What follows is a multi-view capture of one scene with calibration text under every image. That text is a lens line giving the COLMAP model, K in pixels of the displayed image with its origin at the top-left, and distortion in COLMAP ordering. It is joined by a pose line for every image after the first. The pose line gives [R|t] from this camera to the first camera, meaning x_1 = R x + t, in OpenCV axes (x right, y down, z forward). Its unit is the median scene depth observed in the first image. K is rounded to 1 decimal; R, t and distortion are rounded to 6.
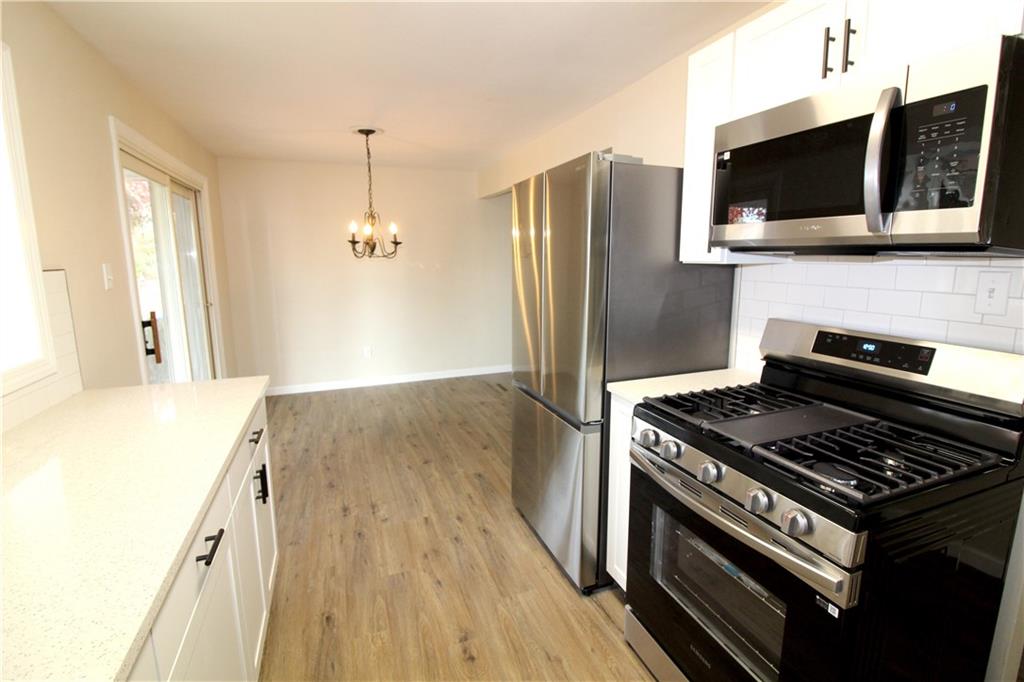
lens RADIAL K [[475.7, 0, 512.2], [0, 475.7, 333.4], [0, 0, 1]] dist [-0.007981, -0.008931]
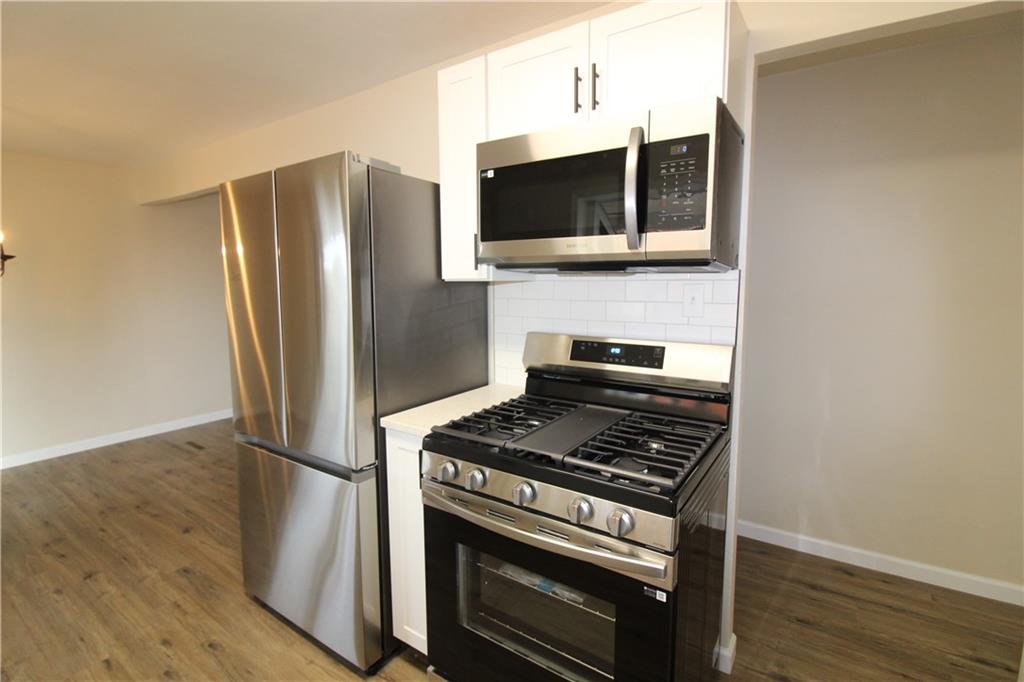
lens RADIAL K [[475.7, 0, 518.6], [0, 475.7, 333.7], [0, 0, 1]] dist [-0.007981, -0.008931]
pose [[0.812159, -0.059374, 0.580407, -0.100672], [0.091276, 0.995489, -0.025885, -0.003271], [-0.576252, 0.074000, 0.813915, 0.156802]]
